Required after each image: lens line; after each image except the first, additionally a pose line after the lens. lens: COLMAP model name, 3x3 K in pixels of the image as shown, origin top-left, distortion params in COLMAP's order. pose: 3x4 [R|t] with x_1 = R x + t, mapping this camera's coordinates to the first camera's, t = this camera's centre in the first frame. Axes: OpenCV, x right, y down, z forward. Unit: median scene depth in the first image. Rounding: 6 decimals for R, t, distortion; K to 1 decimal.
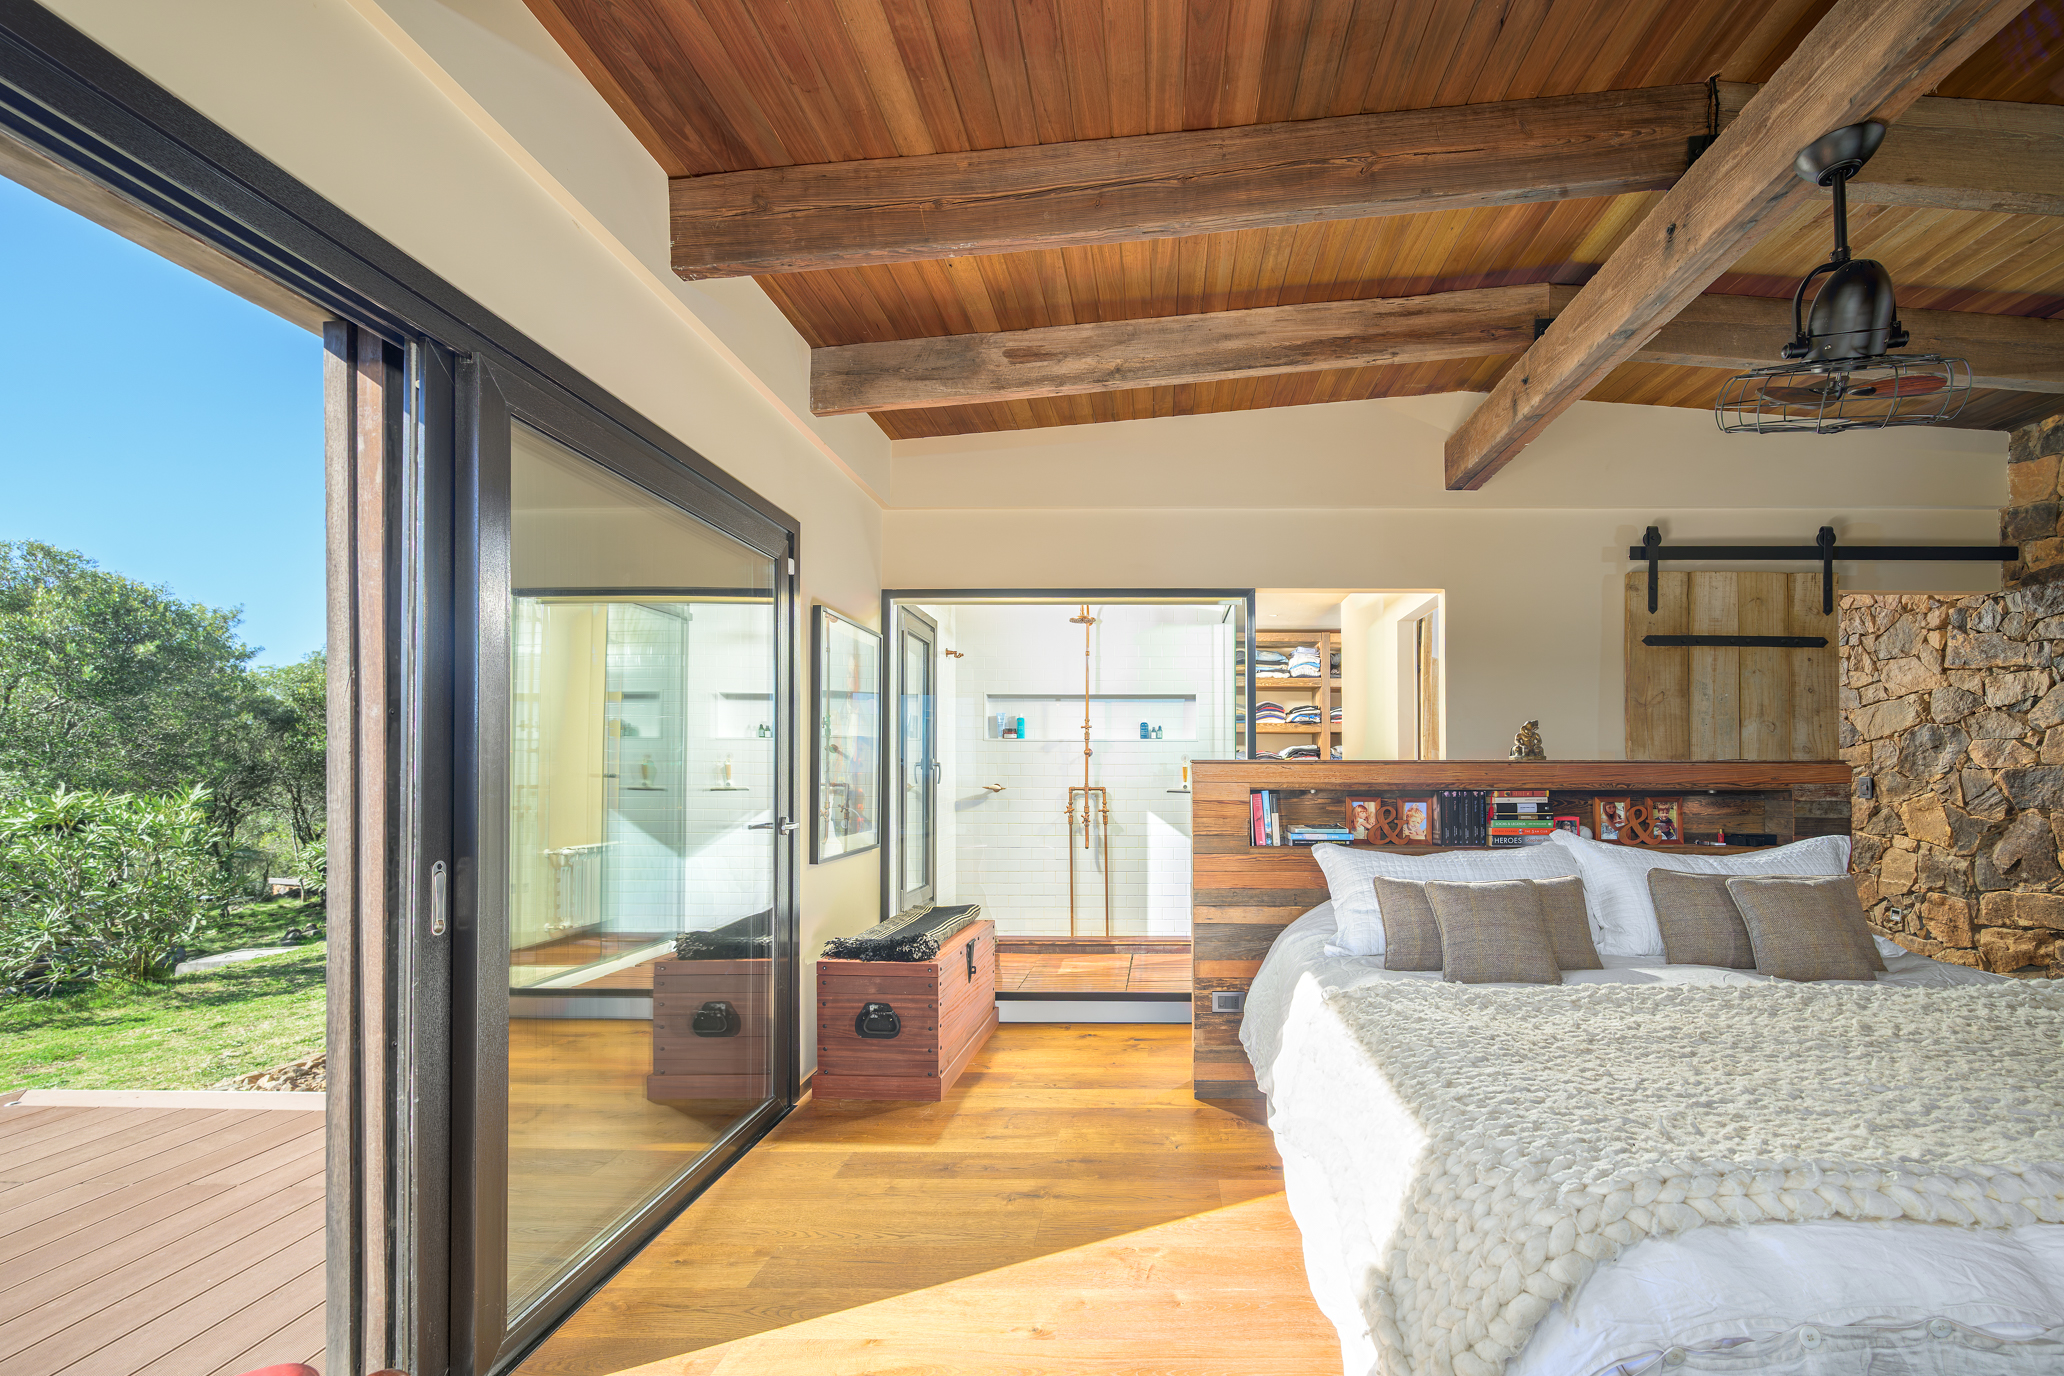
lens RADIAL K [[818.9, 0, 1113.3], [0, 818.9, 768.8], [0, 0, 1]] dist [-0.001985, -0.000033]
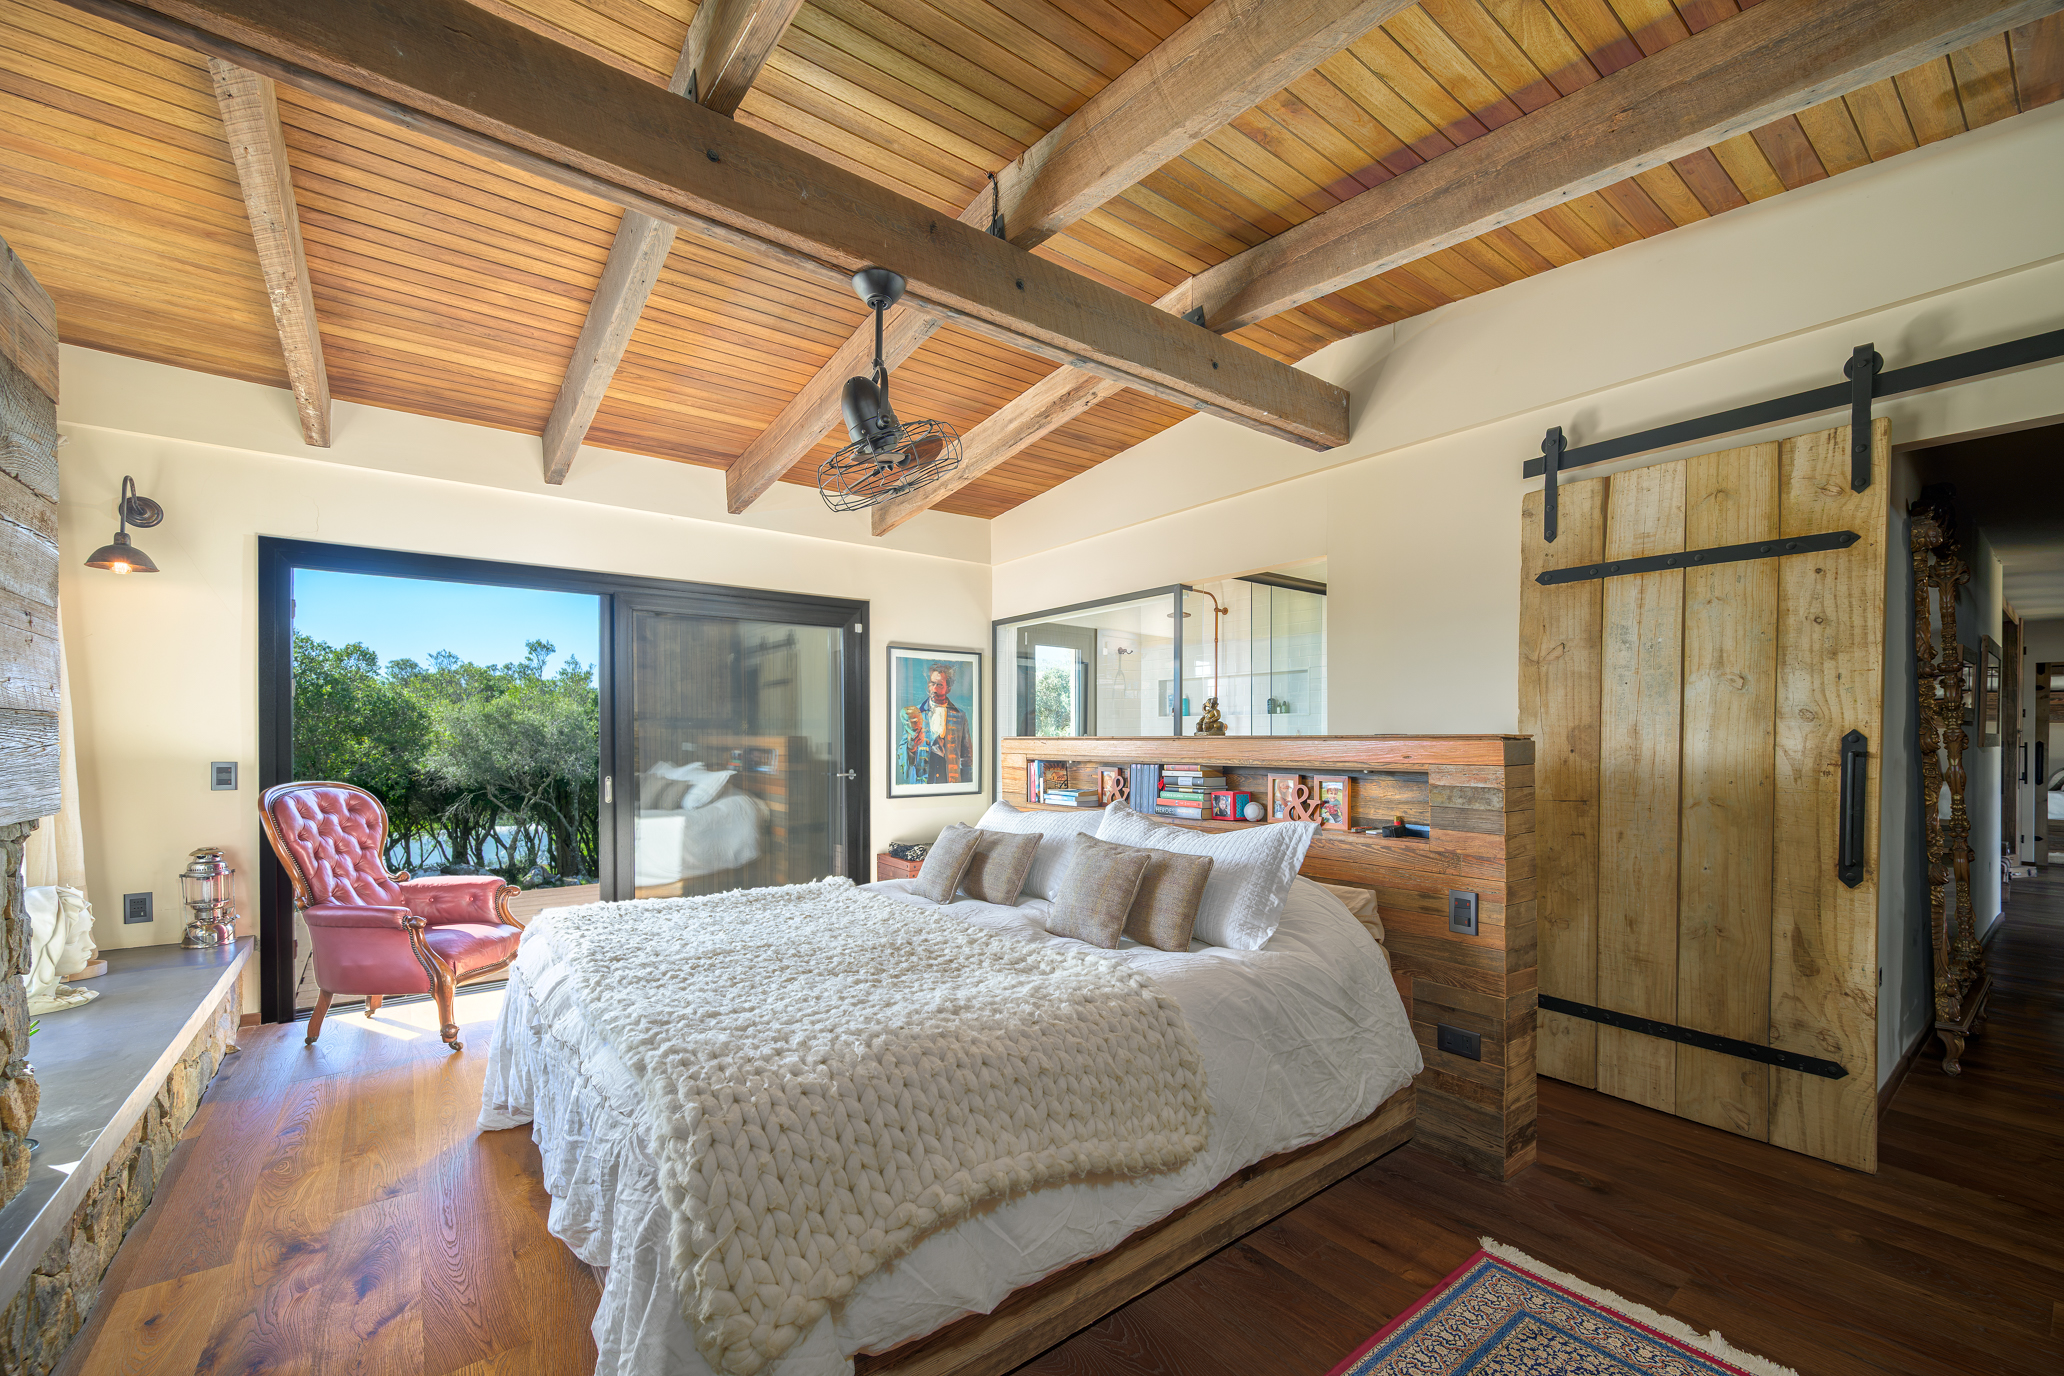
lens RADIAL K [[818.9, 0, 1013.7], [0, 818.9, 741.7], [0, 0, 1]] dist [-0.001985, -0.000033]
pose [[0.624979, 0.001359, -0.780641, 0.949379], [0.001853, 0.999993, 0.003225, -0.006000], [0.780640, -0.003462, 0.624972, 0.126268]]
